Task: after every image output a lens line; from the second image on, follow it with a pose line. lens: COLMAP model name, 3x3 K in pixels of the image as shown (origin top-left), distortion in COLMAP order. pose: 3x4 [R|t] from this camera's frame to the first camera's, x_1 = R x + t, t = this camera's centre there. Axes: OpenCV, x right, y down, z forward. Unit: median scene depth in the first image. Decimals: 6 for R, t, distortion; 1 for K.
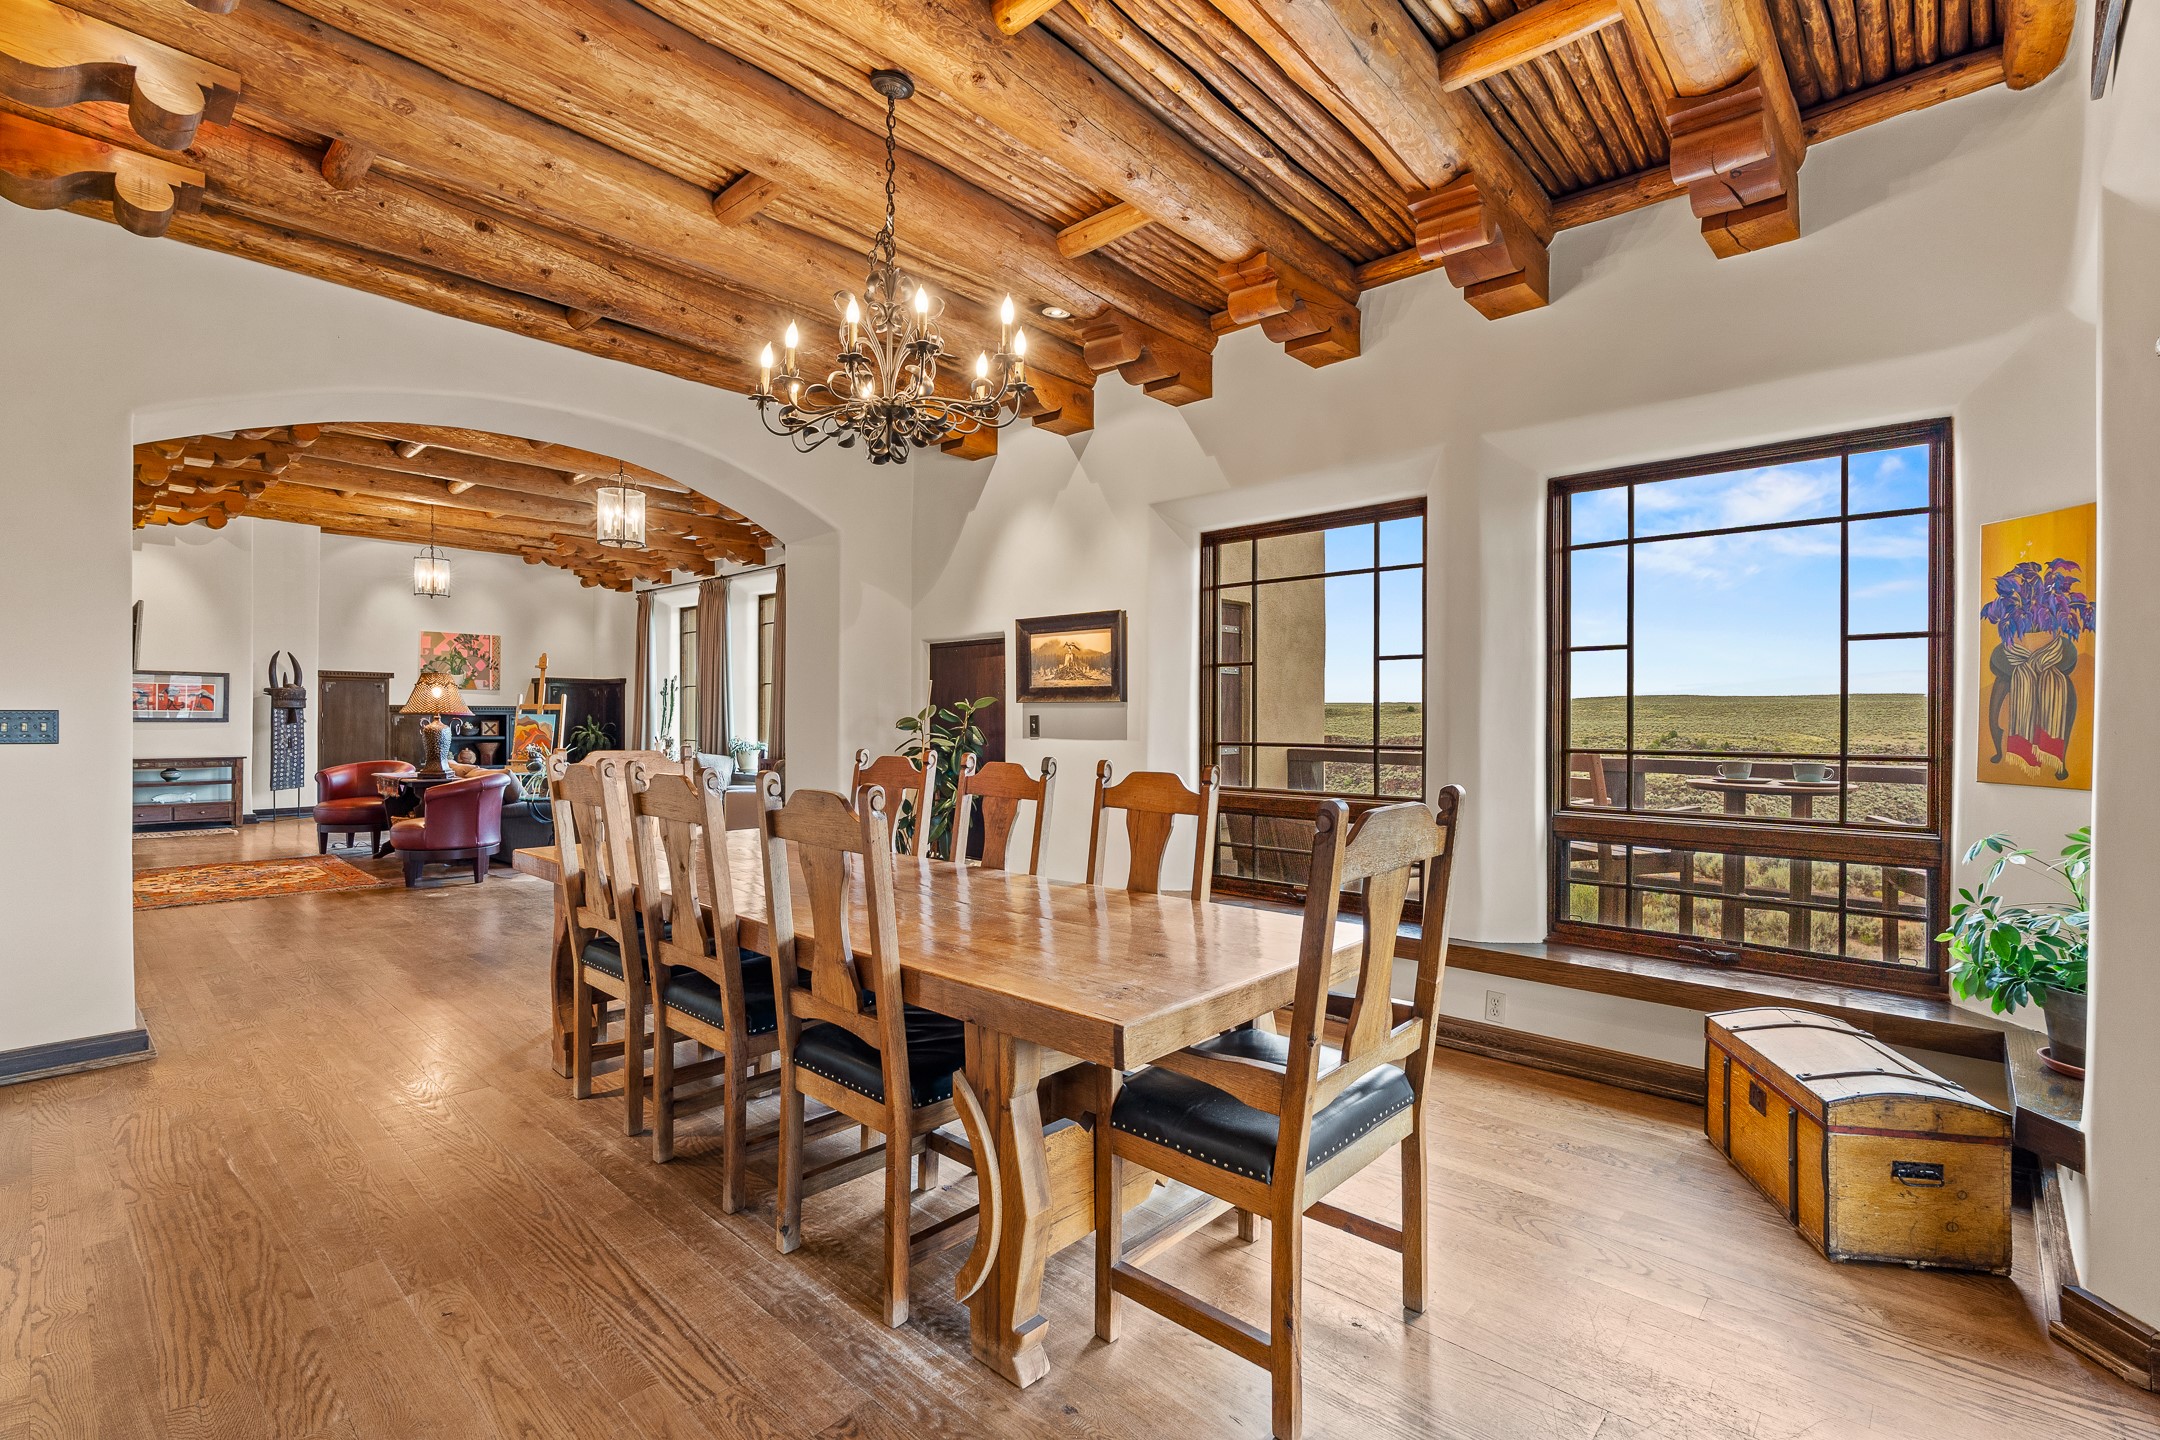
lens RADIAL K [[974.5, 0, 1080.0], [0, 974.5, 720.0], [0, 0, 1]] dist [0.001224, 0.000138]
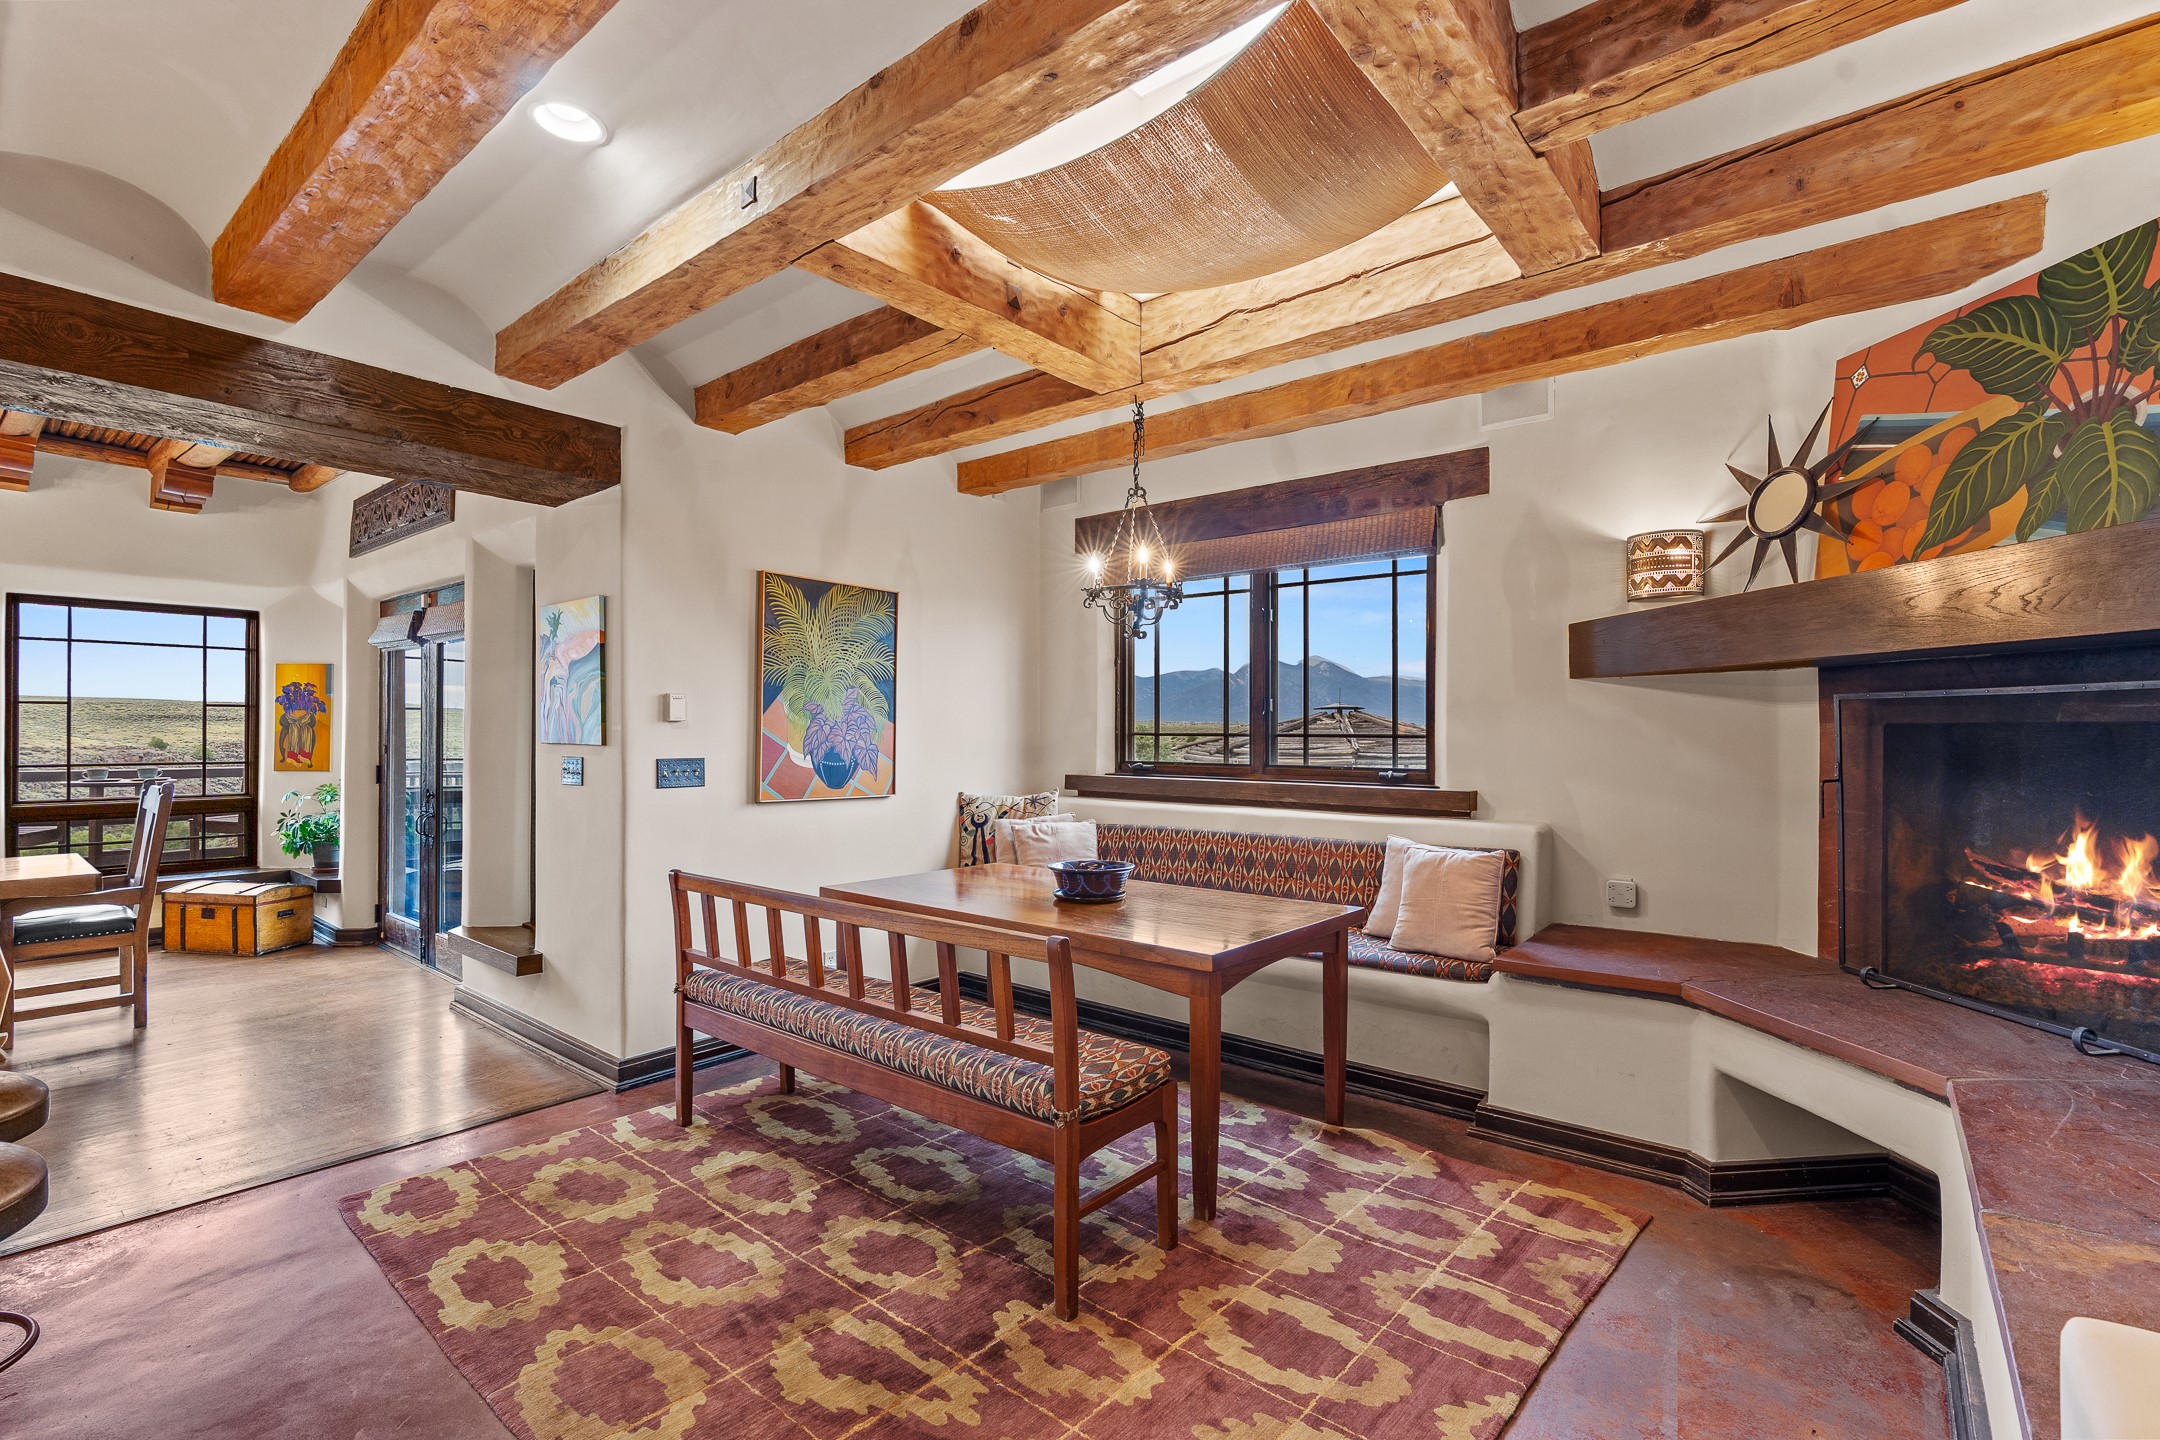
lens RADIAL K [[974.5, 0, 1080.0], [0, 974.5, 720.0], [0, 0, 1]] dist [0.001224, 0.000138]
pose [[-0.043334, 0.006746, 0.999038, -1.583814], [-0.000683, 0.999977, -0.006782, -0.047252], [-0.999060, -0.000976, -0.043328, -0.884844]]
